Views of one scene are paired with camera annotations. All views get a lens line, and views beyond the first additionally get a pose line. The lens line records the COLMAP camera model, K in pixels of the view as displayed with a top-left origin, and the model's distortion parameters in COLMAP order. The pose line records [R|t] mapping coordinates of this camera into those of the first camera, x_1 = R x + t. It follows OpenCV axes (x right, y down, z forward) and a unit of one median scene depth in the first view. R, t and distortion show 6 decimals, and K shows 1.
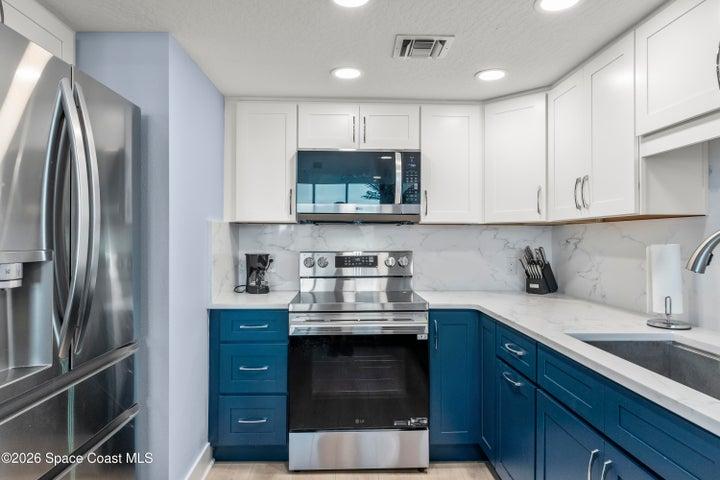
lens RADIAL K [[446.6, 0, 360.5], [0, 446.6, 234.9], [0, 0, 1]] dist [0.005528, -0.000878]
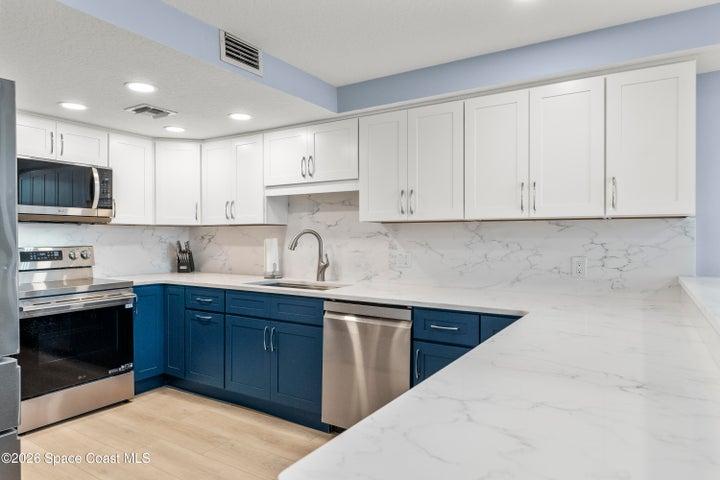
lens RADIAL K [[446.6, 0, 354.5], [0, 446.6, 242.7], [0, 0, 1]] dist [0.005528, -0.000878]
pose [[0.574393, -0.014986, 0.818443, -0.536015], [-0.006820, 0.999710, 0.023092, -0.006870], [-0.818551, -0.018846, 0.574124, -0.339977]]
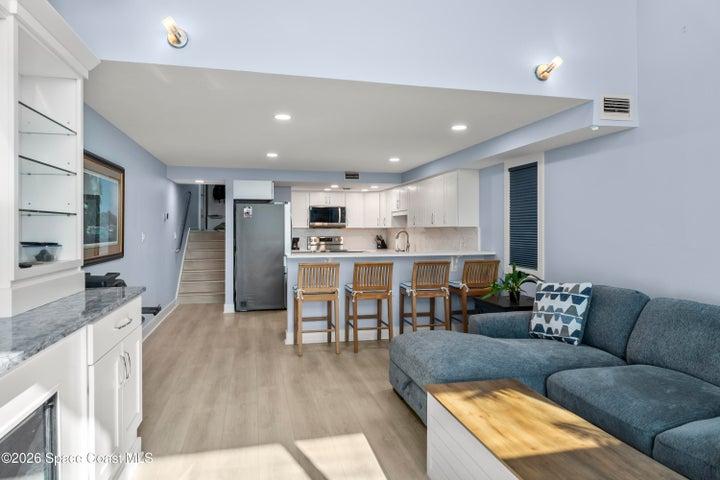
lens RADIAL K [[446.6, 0, 359.0], [0, 446.6, 235.6], [0, 0, 1]] dist [0.005528, -0.000878]
pose [[0.980756, -0.003214, 0.195211, -0.438758], [-0.001045, 0.999764, 0.021713, -0.044397], [-0.195235, -0.021499, 0.980521, -2.397442]]
